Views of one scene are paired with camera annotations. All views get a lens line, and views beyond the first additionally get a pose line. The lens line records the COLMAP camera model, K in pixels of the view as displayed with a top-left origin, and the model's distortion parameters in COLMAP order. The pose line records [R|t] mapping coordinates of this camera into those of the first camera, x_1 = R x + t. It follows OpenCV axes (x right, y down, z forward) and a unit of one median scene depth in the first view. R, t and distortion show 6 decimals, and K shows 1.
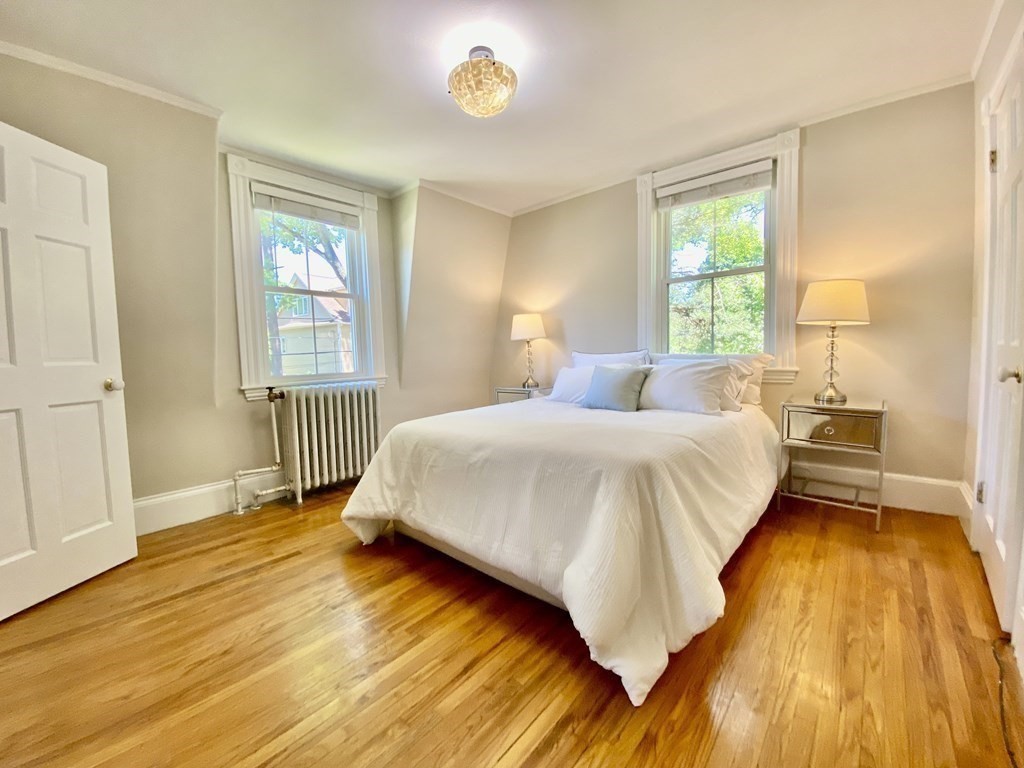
lens RADIAL K [[418.1, 0, 508.9], [0, 418.1, 380.7], [0, 0, 1]] dist [0.001726, -0.005597]
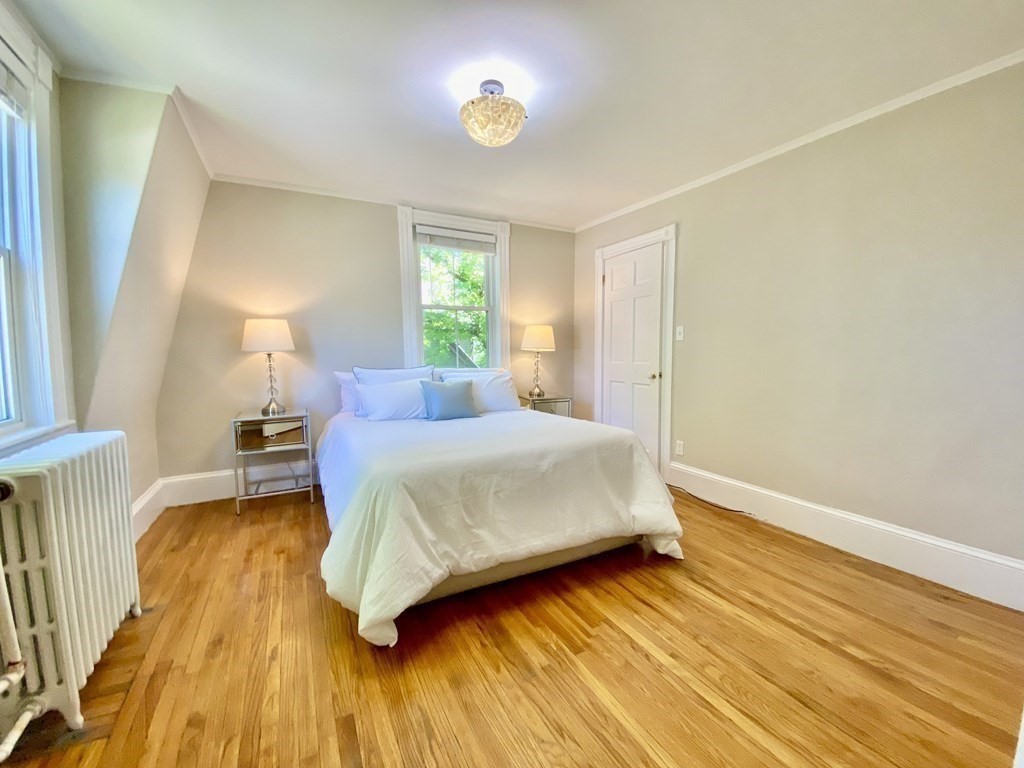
lens RADIAL K [[418.1, 0, 505.2], [0, 418.1, 381.4], [0, 0, 1]] dist [0.001726, -0.005597]
pose [[0.377069, -0.045185, 0.925082, -0.968129], [0.063193, 0.997737, 0.022976, -0.063484], [-0.924027, 0.049795, 0.379071, 0.561407]]
